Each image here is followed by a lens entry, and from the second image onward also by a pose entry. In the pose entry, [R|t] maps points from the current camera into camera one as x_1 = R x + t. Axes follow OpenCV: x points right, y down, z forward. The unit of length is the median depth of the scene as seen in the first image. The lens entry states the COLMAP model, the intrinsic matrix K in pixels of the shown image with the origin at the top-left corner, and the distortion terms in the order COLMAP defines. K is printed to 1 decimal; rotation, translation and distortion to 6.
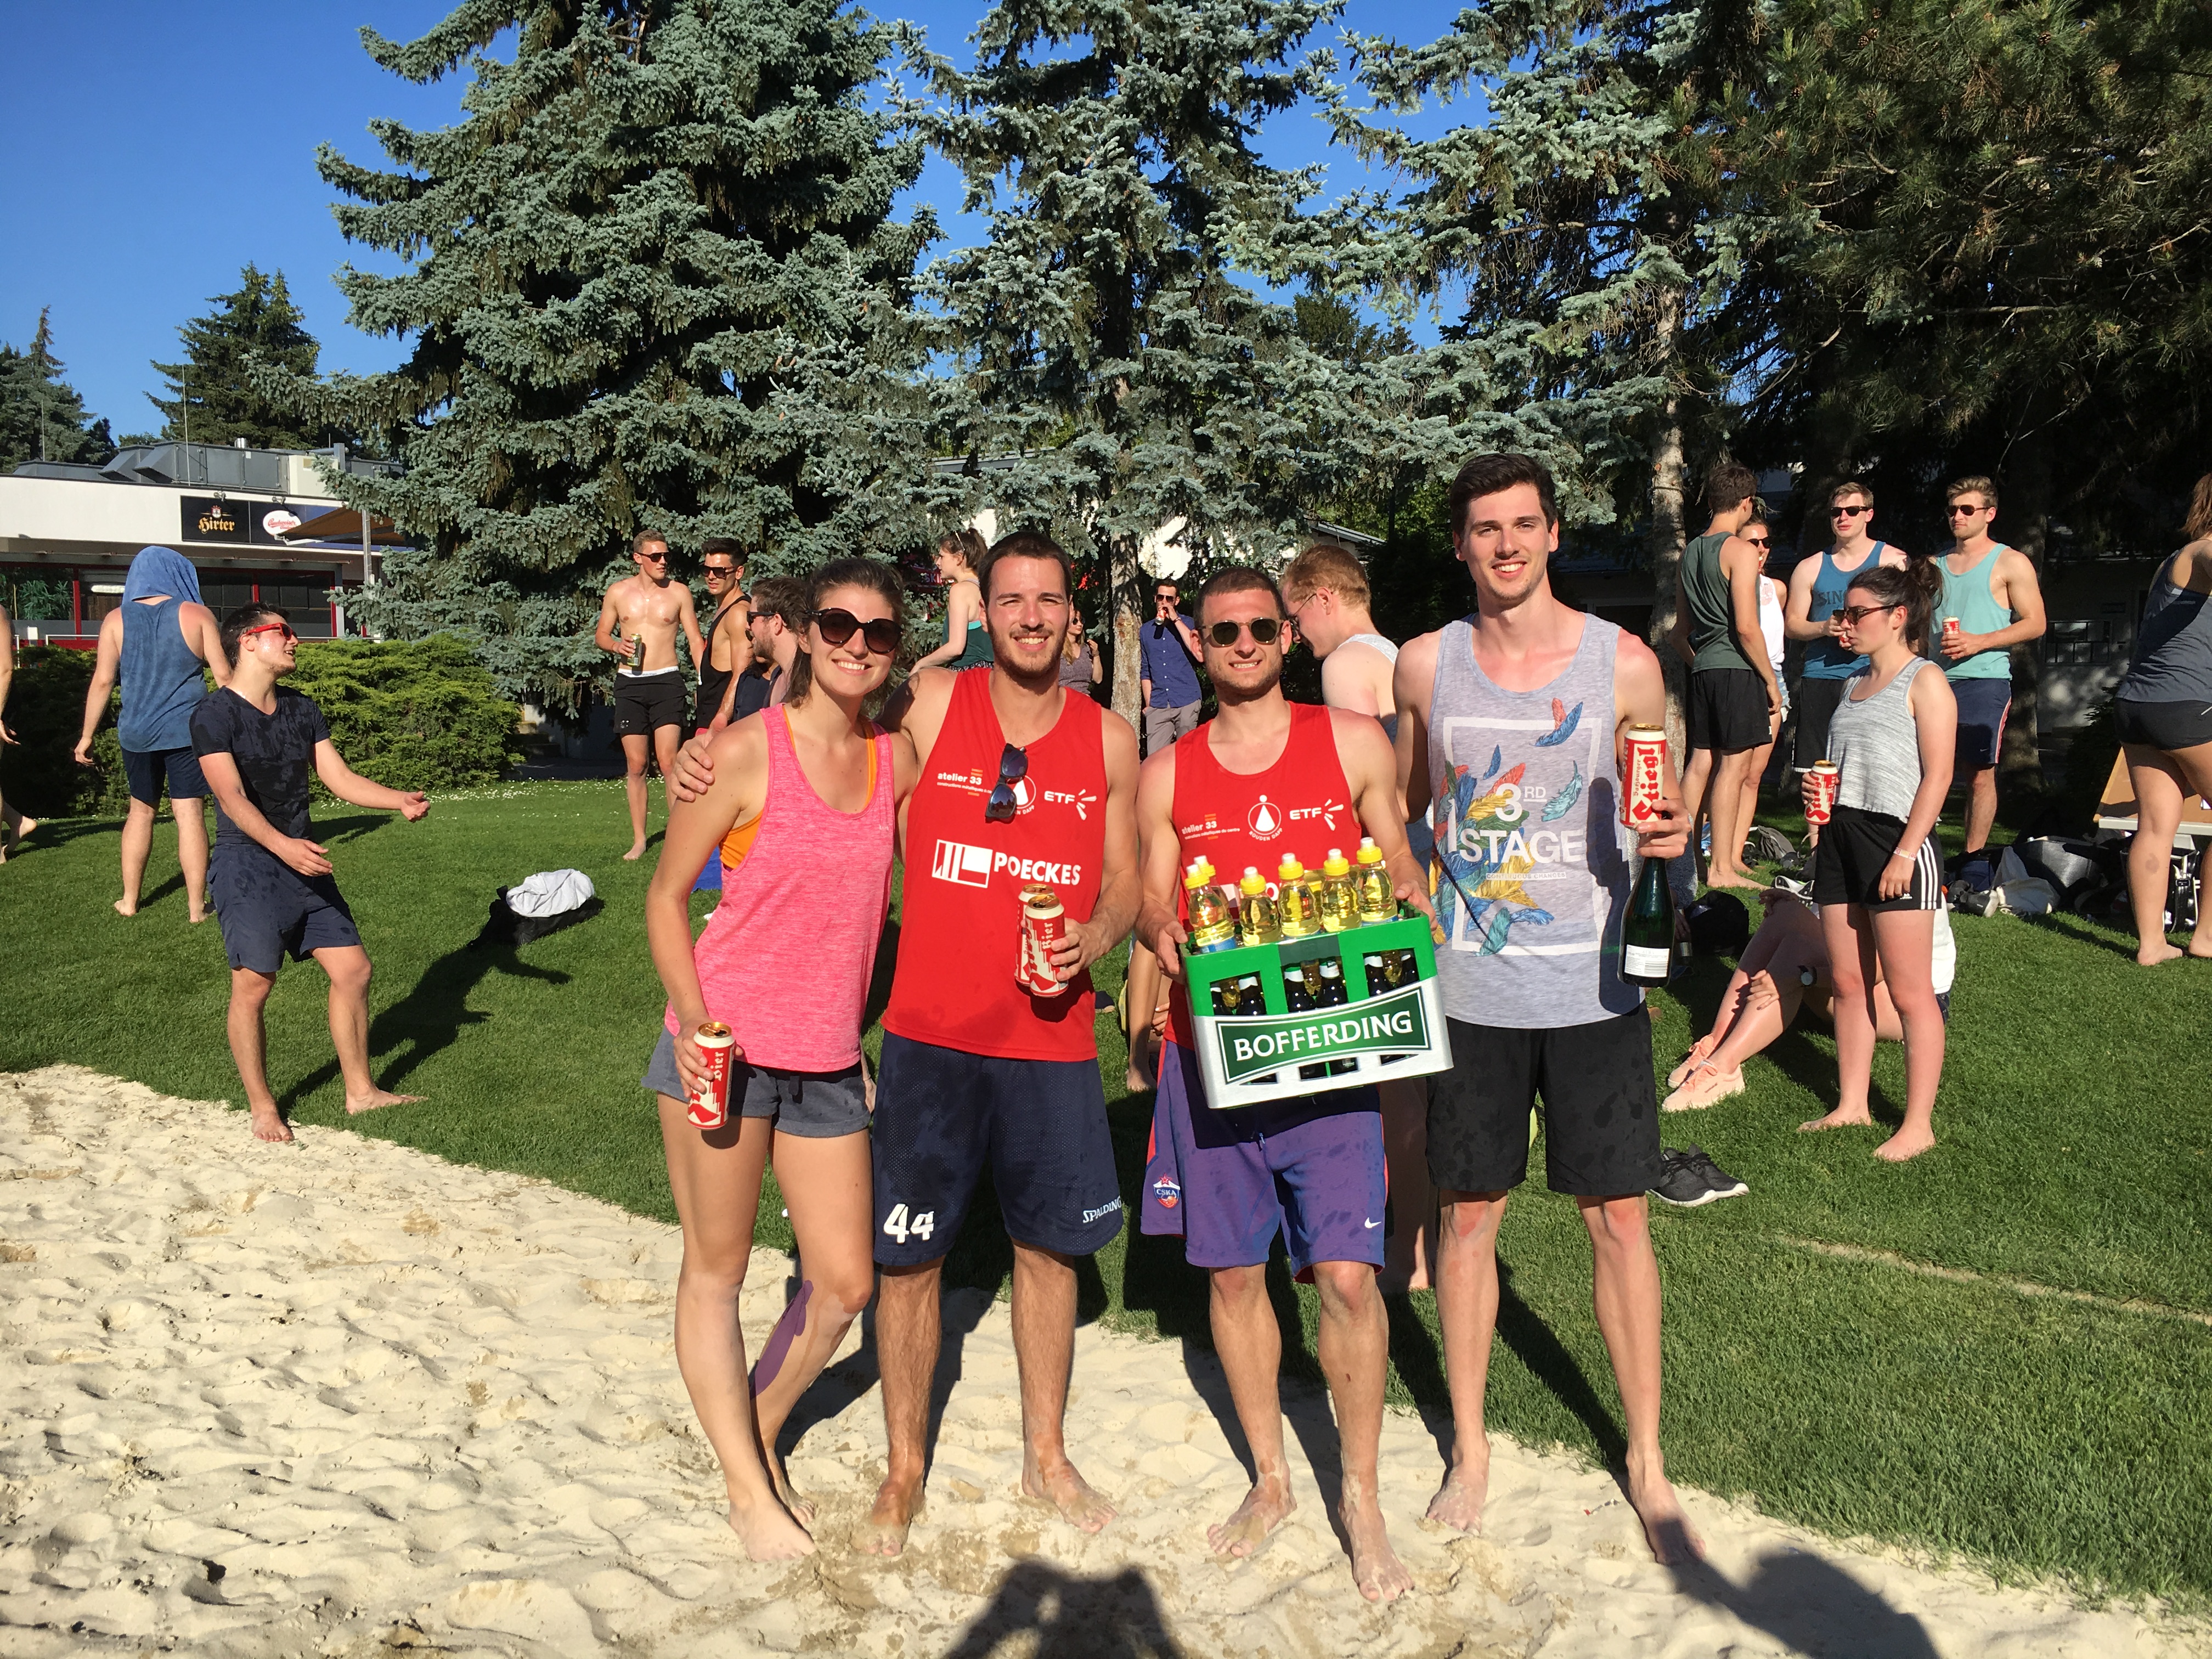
lens RADIAL K [[1896.0, 0, 1073.4], [0, 1896.0, 784.4], [0, 0, 1]] dist [0.087984, -0.120680]
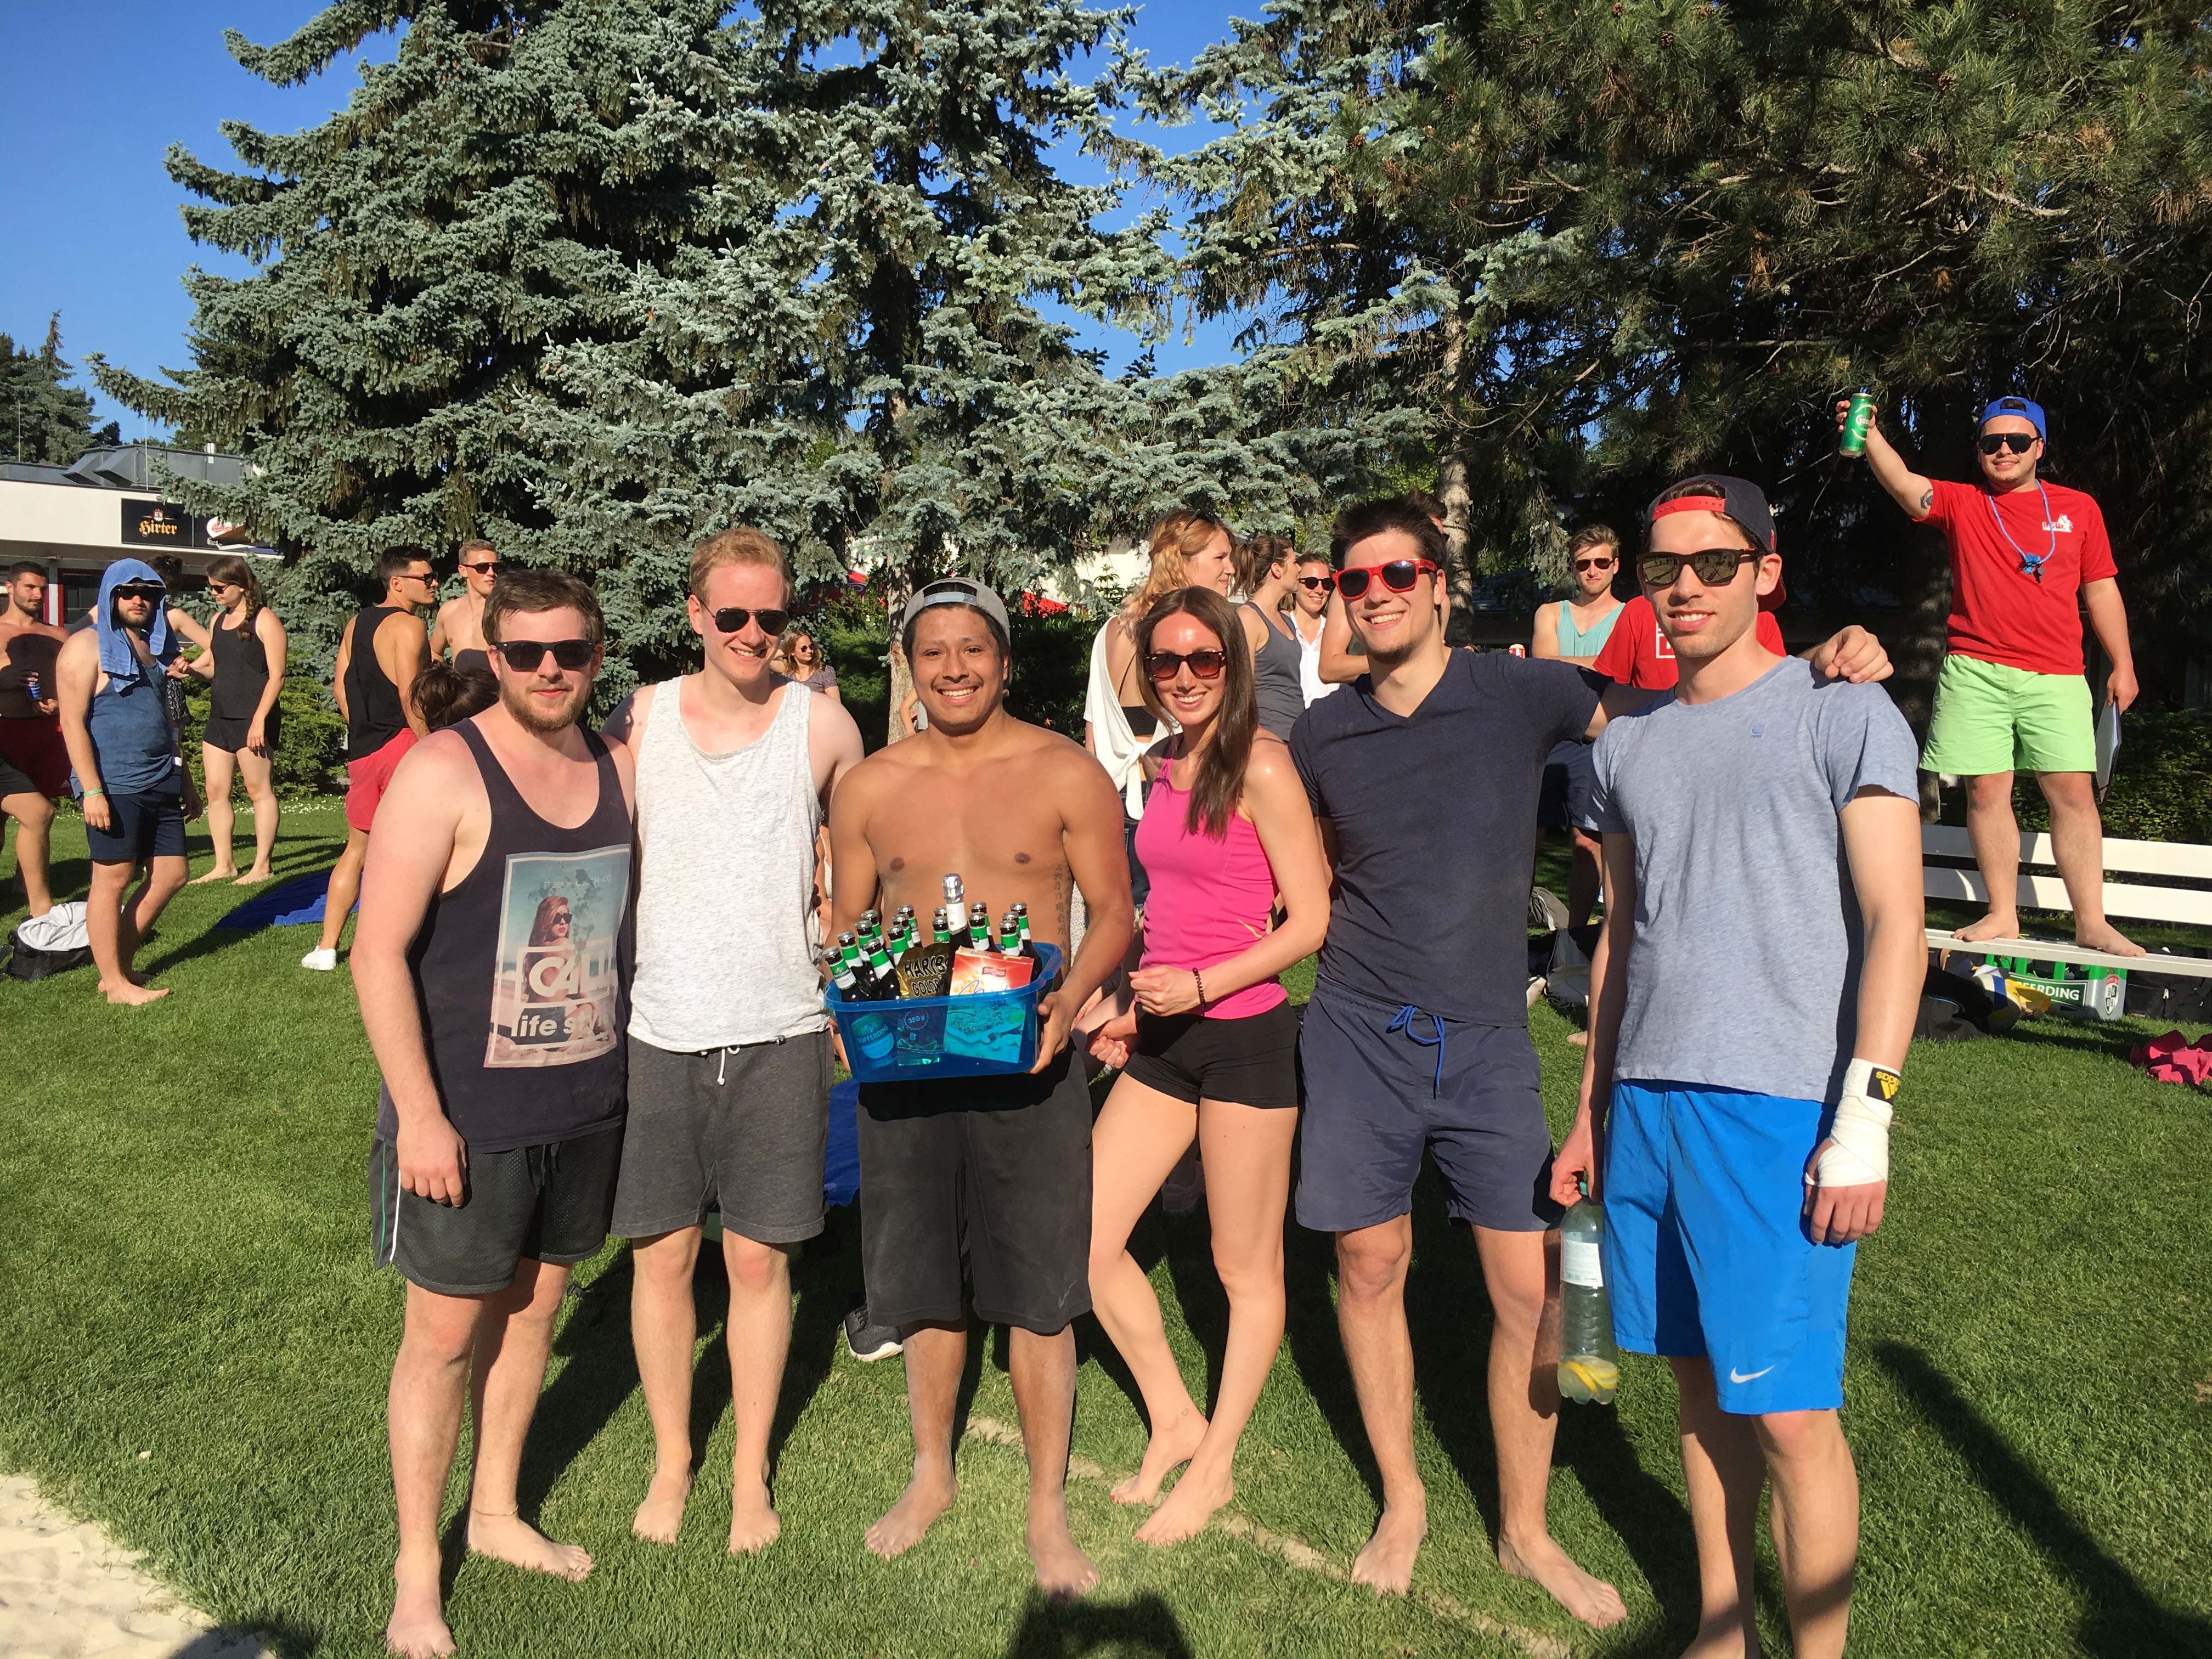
lens RADIAL K [[1892.8, 0, 1044.2], [0, 1892.8, 774.2], [0, 0, 1]] dist [0.074237, -0.095734]
pose [[0.998777, 0.031150, -0.038390, 0.109487], [-0.031853, 0.999333, -0.017851, -0.006856], [0.037808, 0.019052, 0.999103, 0.040987]]
